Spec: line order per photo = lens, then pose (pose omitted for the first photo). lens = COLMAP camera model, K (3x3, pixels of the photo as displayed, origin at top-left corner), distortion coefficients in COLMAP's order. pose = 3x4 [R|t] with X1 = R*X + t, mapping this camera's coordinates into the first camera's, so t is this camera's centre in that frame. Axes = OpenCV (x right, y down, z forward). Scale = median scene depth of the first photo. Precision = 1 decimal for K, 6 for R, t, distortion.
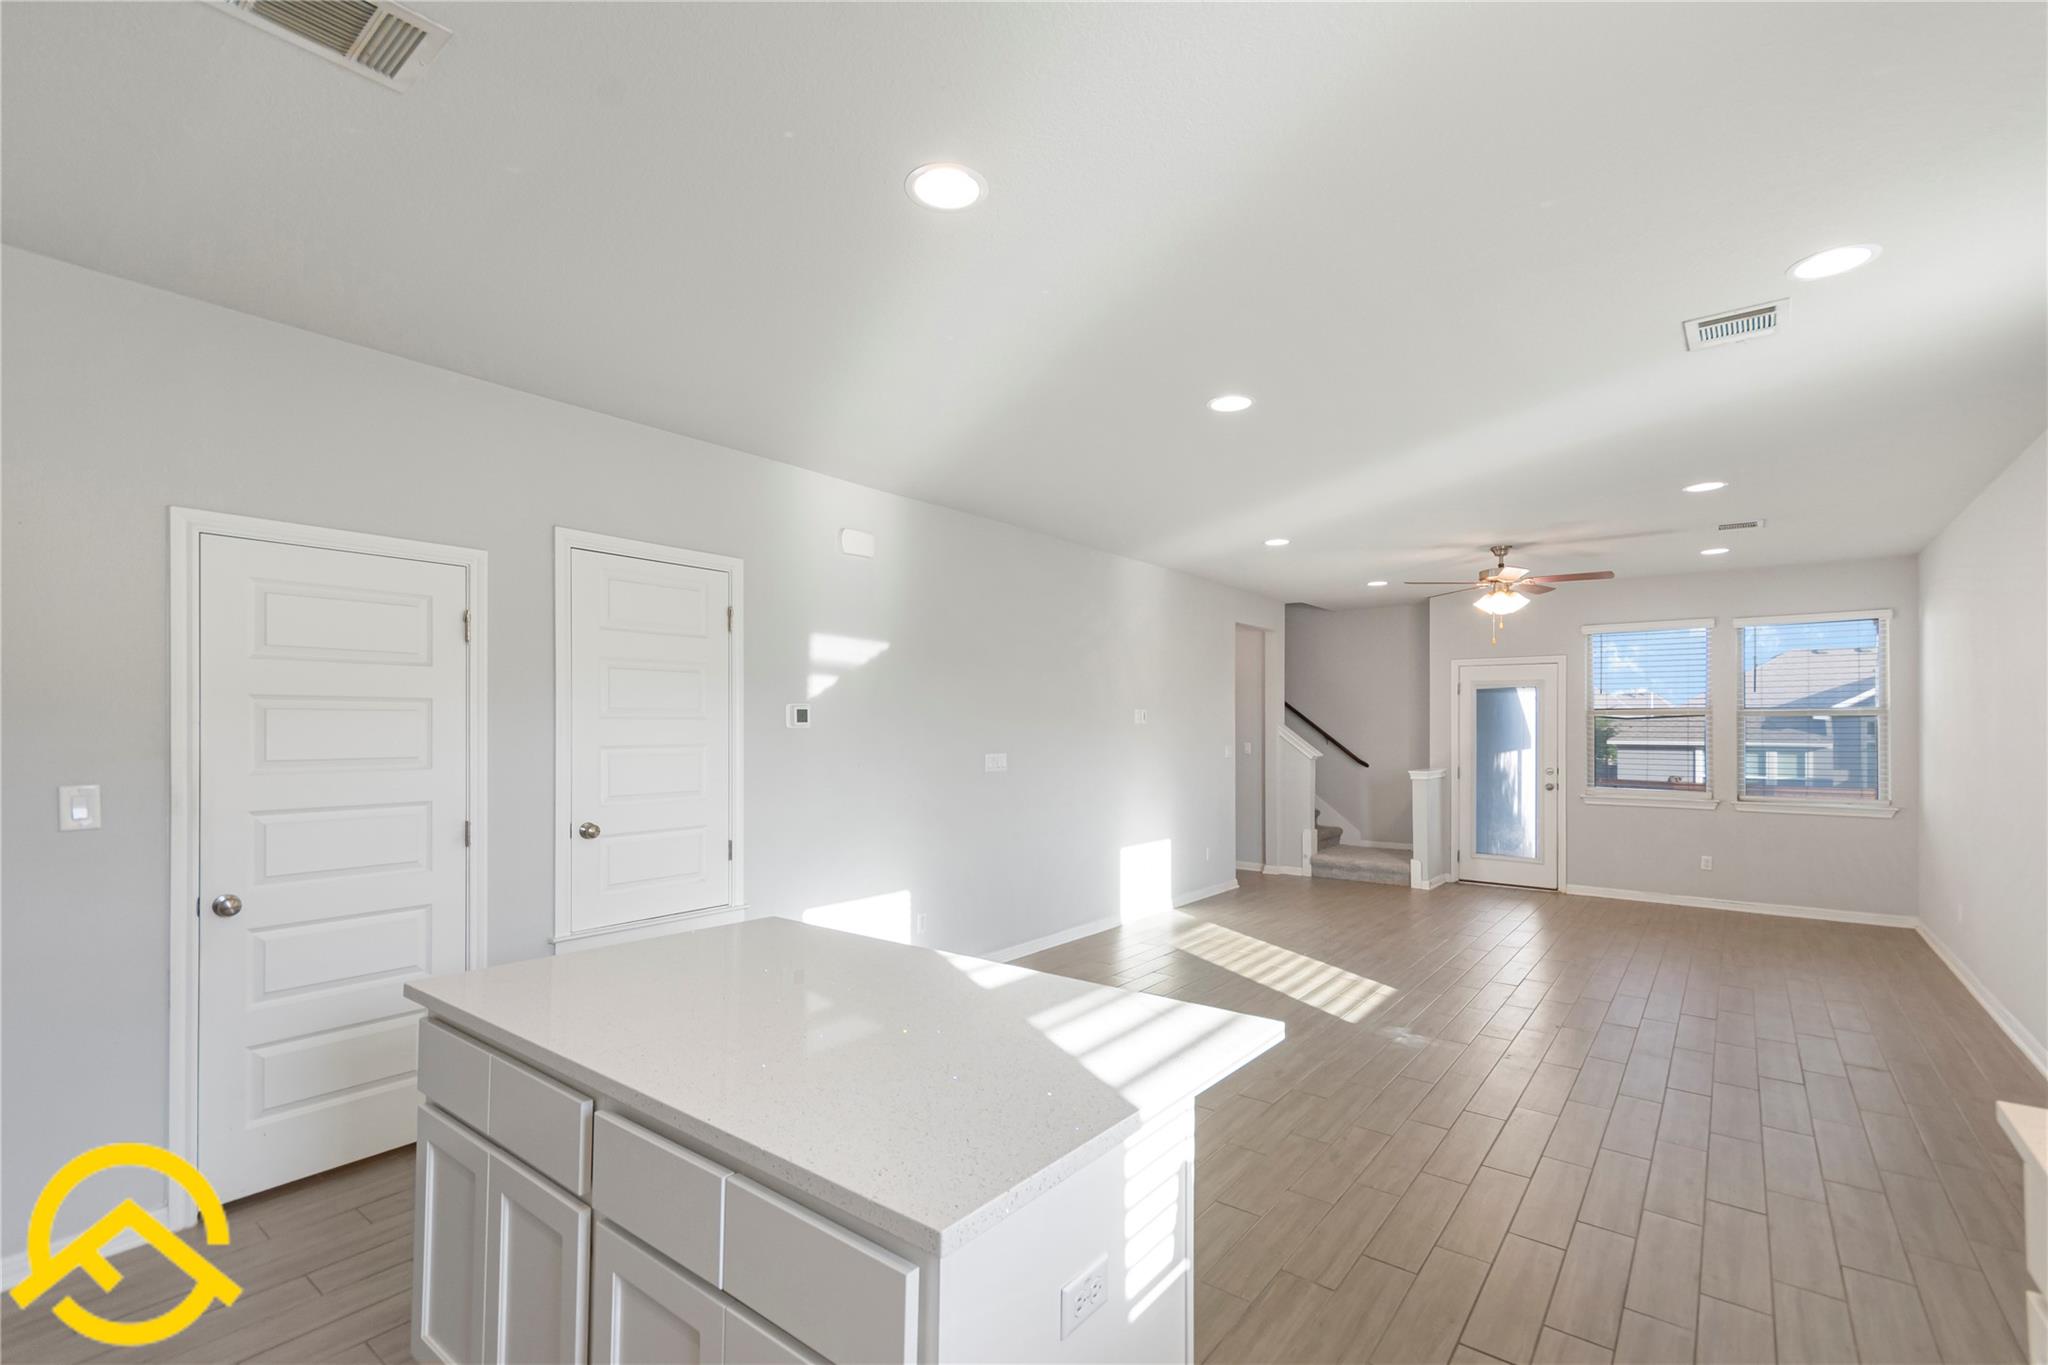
lens RADIAL K [[907.4, 0, 1024.3], [0, 907.4, 725.5], [0, 0, 1]] dist [0.001361, 0.000099]
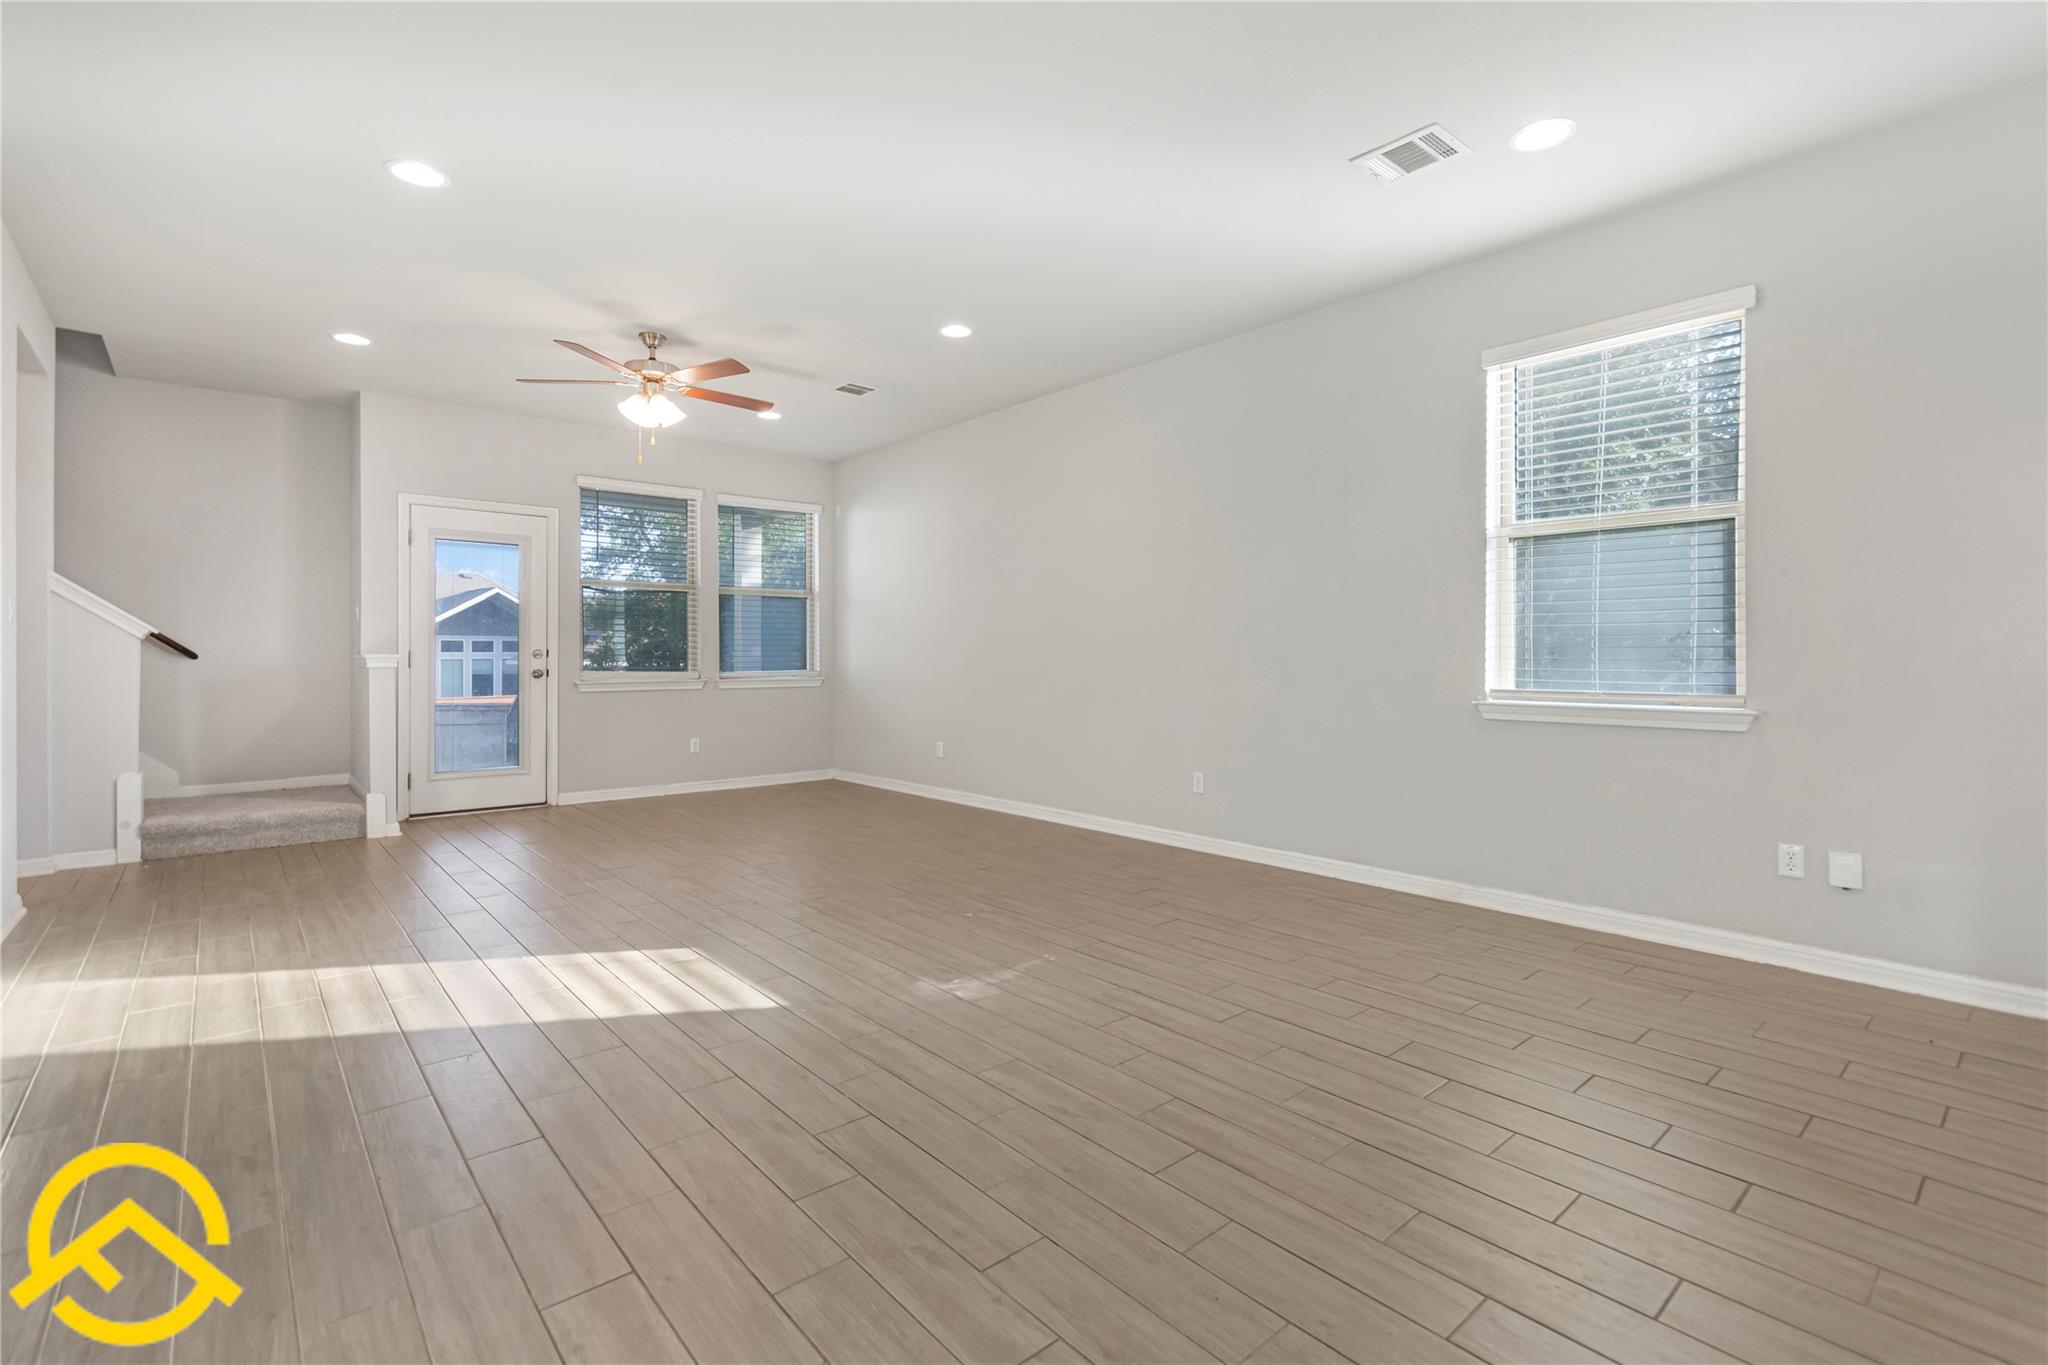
lens RADIAL K [[936.4, 0, 1028.3], [0, 936.4, 651.7], [0, 0, 1]] dist [0.001527, 0.000017]
pose [[0.188837, 0.003736, 0.982001, -0.129958], [-0.001321, 0.999993, -0.003551, 0.049881], [-0.982007, -0.000626, 0.188841, 0.423181]]
